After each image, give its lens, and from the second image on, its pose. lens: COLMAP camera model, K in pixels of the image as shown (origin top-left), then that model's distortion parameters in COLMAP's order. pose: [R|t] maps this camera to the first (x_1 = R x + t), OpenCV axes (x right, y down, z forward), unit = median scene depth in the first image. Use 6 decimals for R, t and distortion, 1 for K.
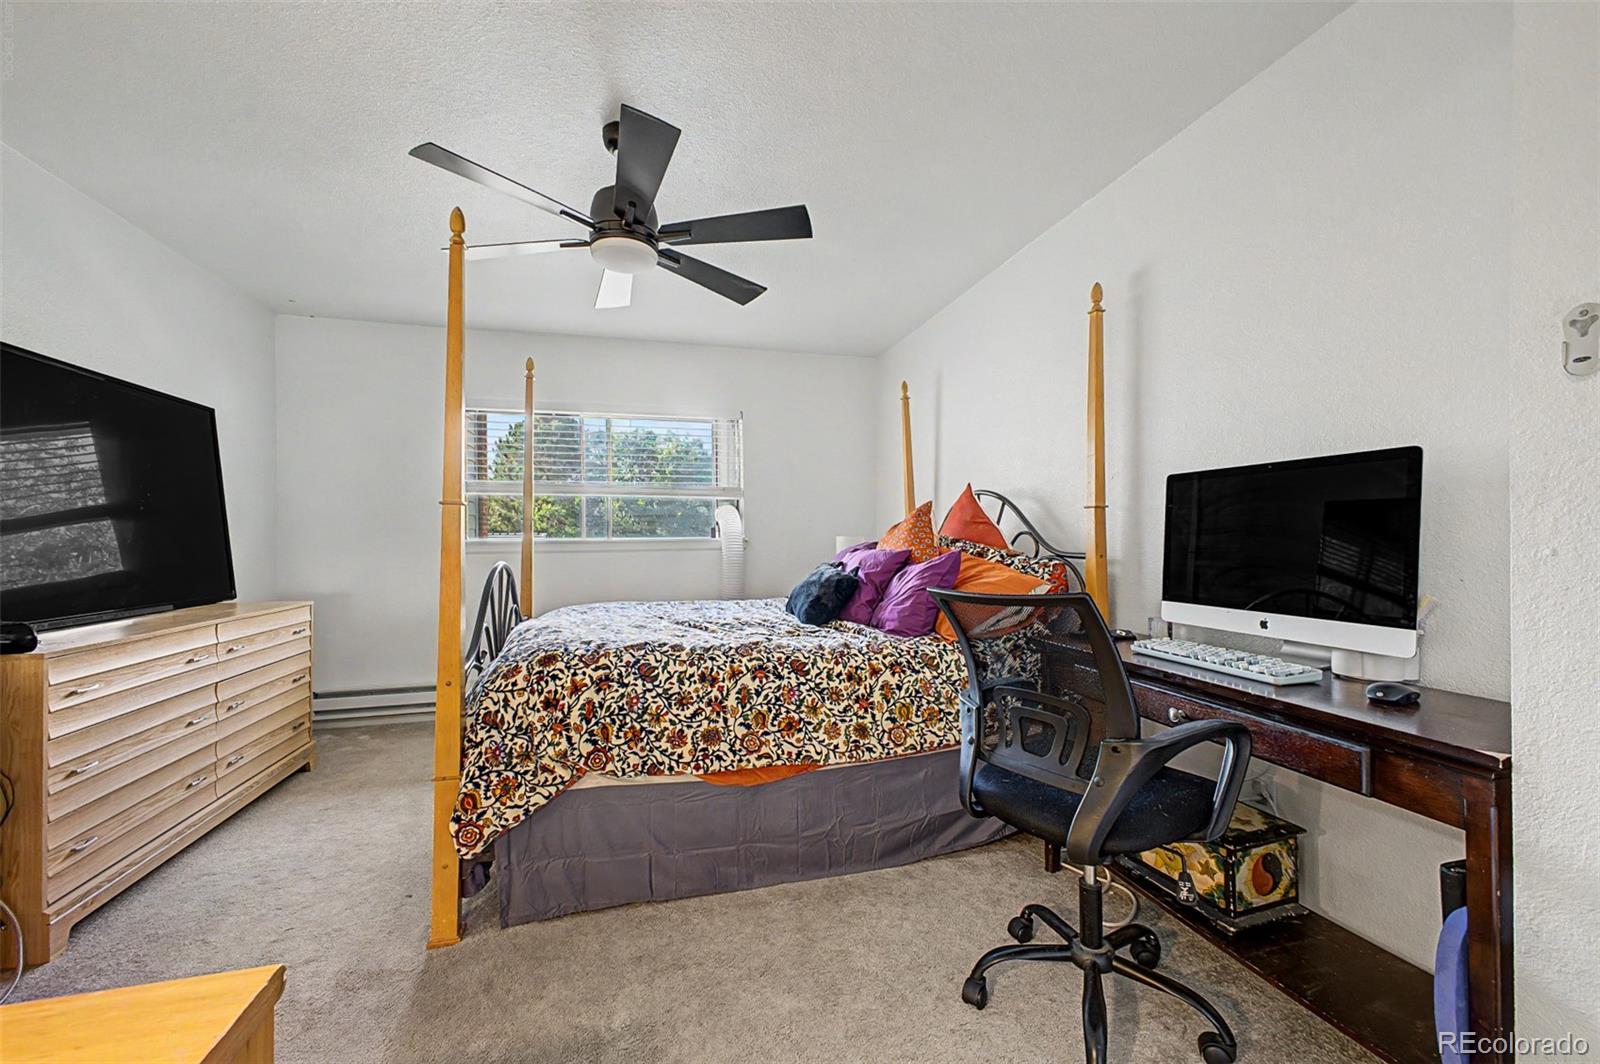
lens RADIAL K [[630.9, 0, 800.6], [0, 630.9, 528.9], [0, 0, 1]] dist [0.017293, -0.003639]
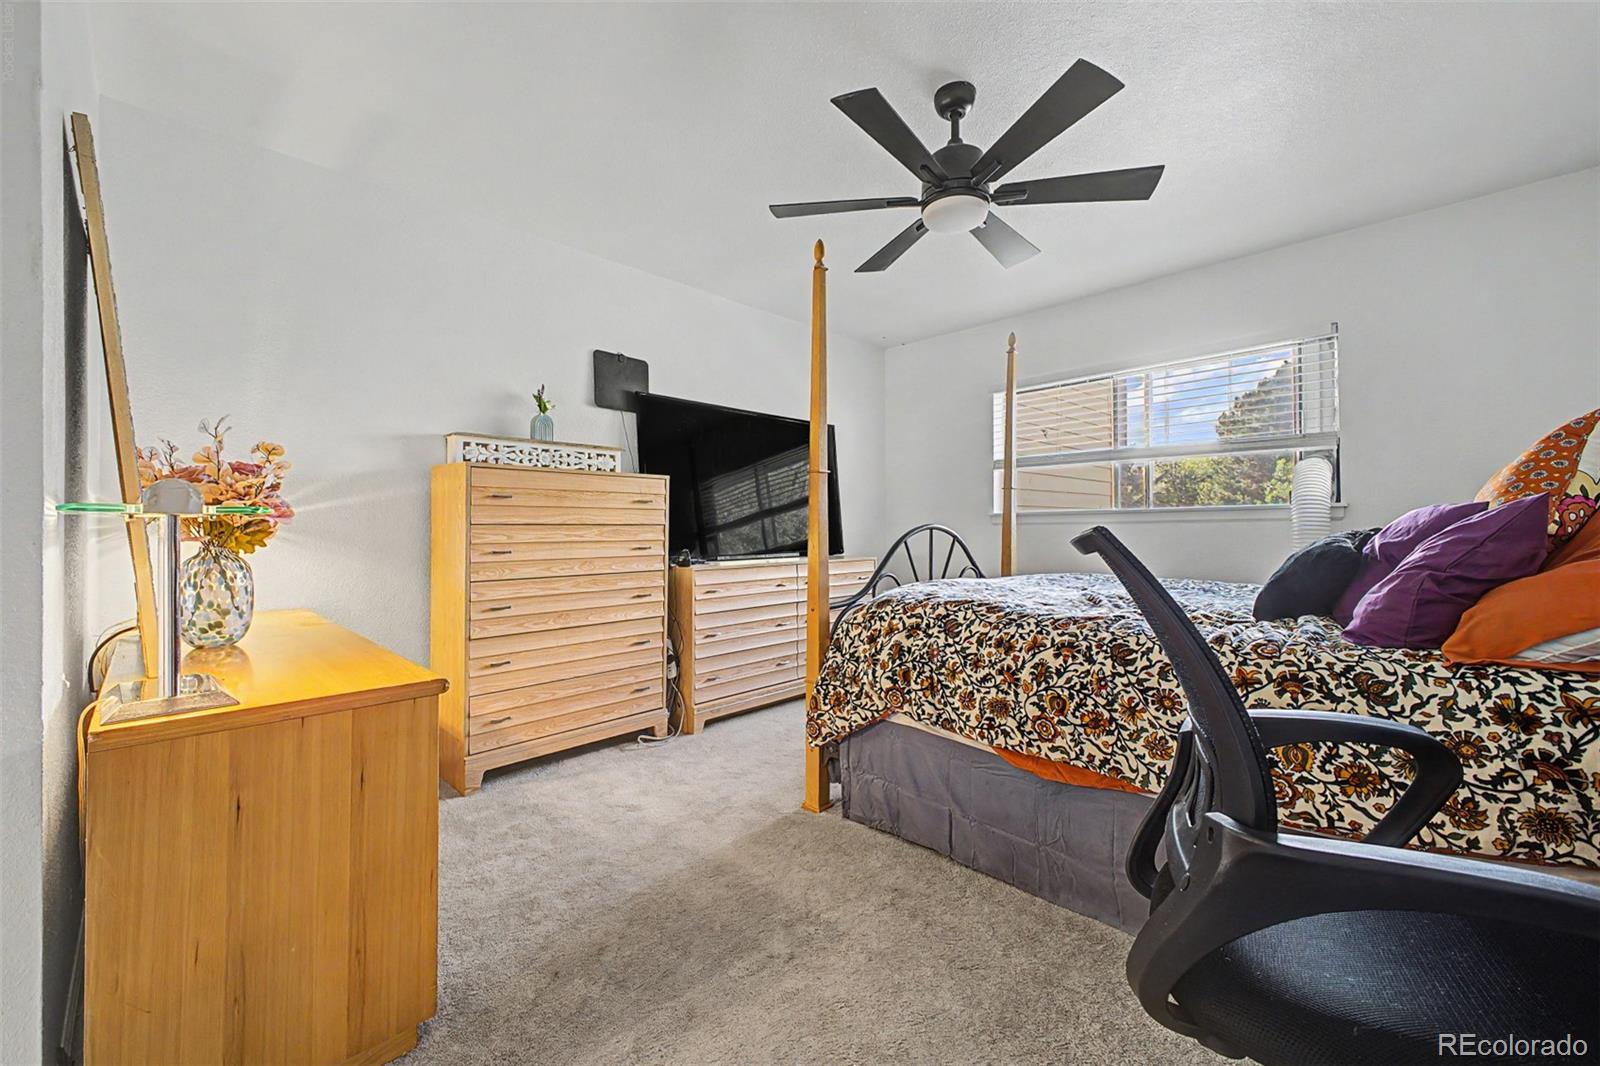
lens RADIAL K [[638.7, 0, 785.9], [0, 638.7, 520.4], [0, 0, 1]] dist [-0.005636, -0.000284]
pose [[0.485489, -0.009593, -0.874190, 0.506441], [0.016679, 0.999859, -0.001709, 0.056219], [0.874084, -0.013751, 0.485581, 0.290007]]
